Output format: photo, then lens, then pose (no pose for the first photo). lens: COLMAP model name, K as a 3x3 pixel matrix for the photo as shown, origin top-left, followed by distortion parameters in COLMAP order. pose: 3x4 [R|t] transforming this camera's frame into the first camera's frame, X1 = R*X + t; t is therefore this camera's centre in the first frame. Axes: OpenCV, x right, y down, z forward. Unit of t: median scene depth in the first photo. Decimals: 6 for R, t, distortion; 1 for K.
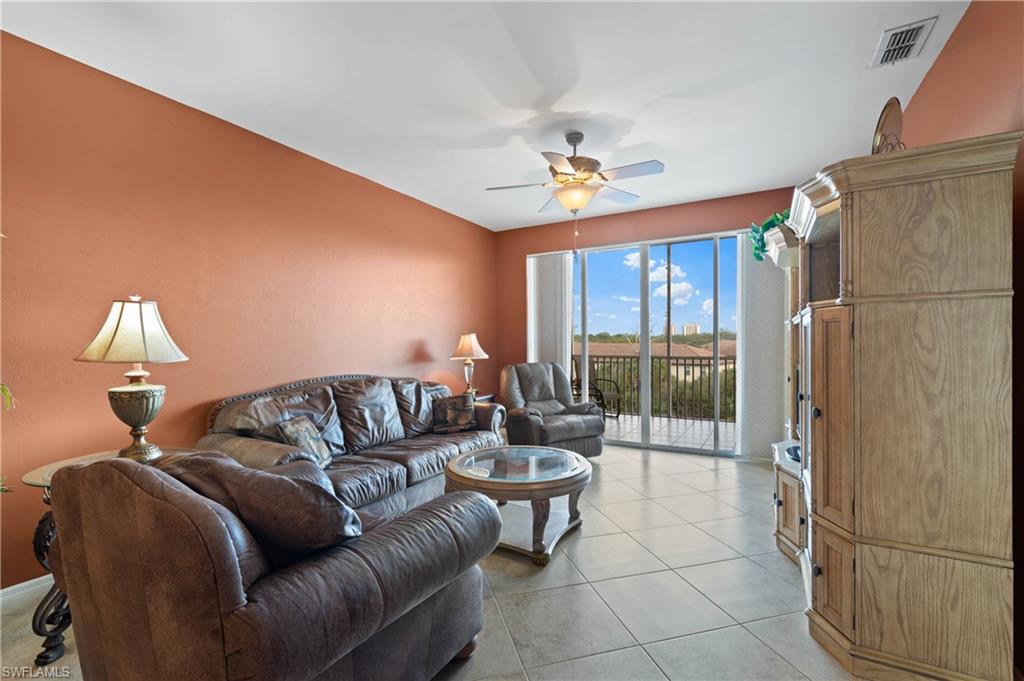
lens RADIAL K [[444.6, 0, 517.2], [0, 444.6, 351.5], [0, 0, 1]] dist [0.000278, 0.000025]
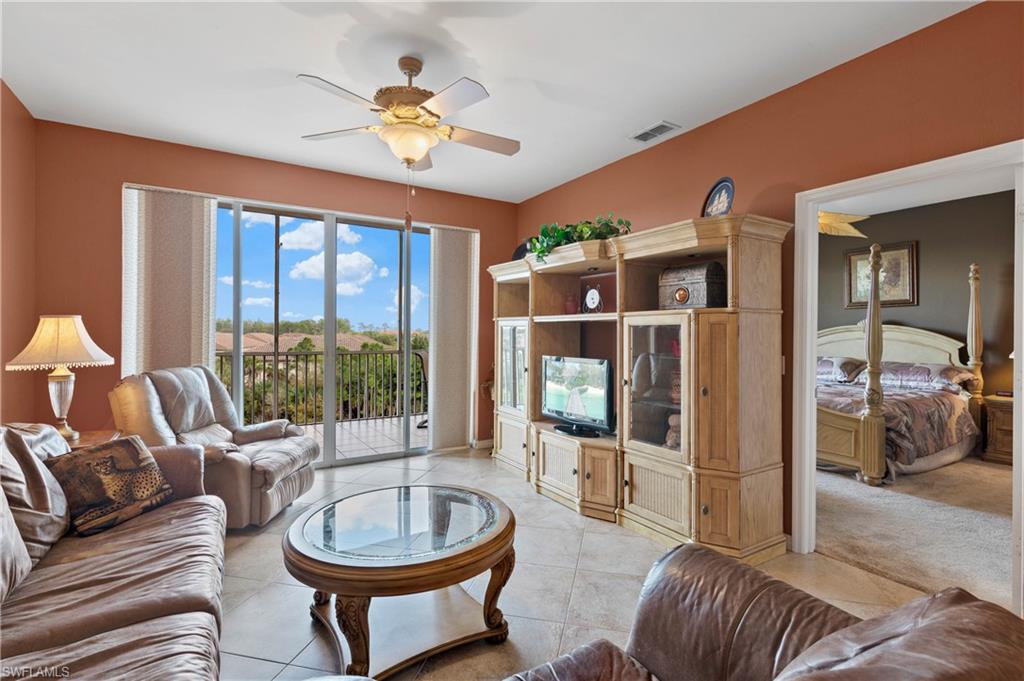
lens RADIAL K [[472.0, 0, 513.9], [0, 472.0, 335.6], [0, 0, 1]] dist [0.000474, -0.000344]
pose [[0.481302, 0.007221, 0.876525, -0.551889], [0.008753, 0.999877, -0.013043, -0.011319], [-0.876511, 0.013950, 0.481179, 0.530218]]
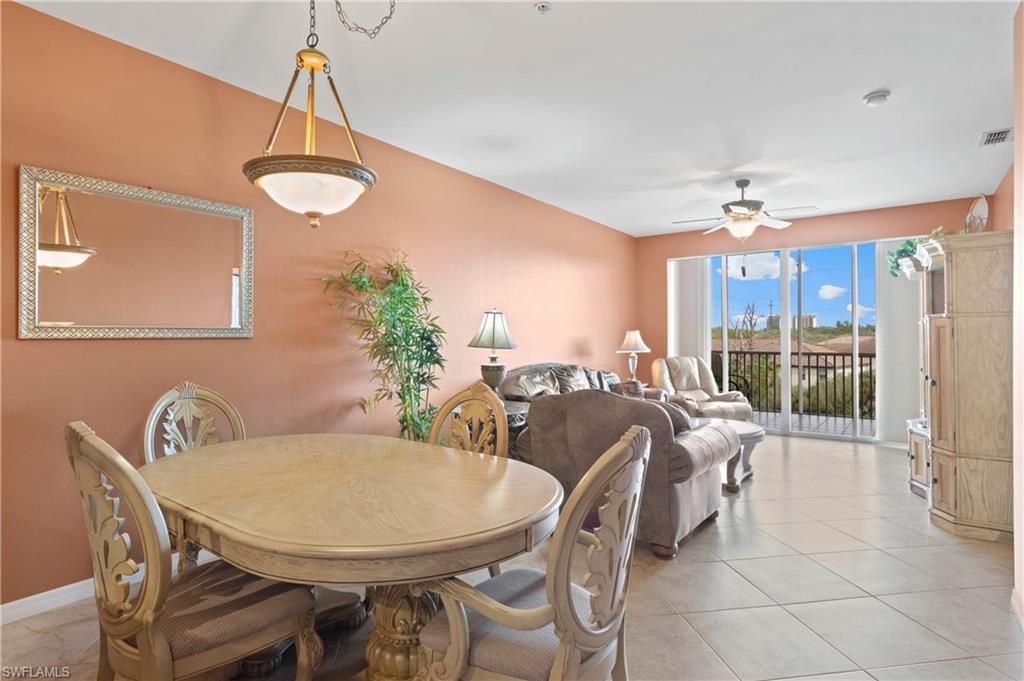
lens RADIAL K [[537.9, 0, 511.1], [0, 537.9, 336.1], [0, 0, 1]] dist [-0.003736, -0.000382]
pose [[0.992101, 0.004892, -0.125347, -0.397152], [-0.007905, 0.999692, -0.023545, 0.016561], [0.125193, 0.024350, 0.991834, -0.742307]]
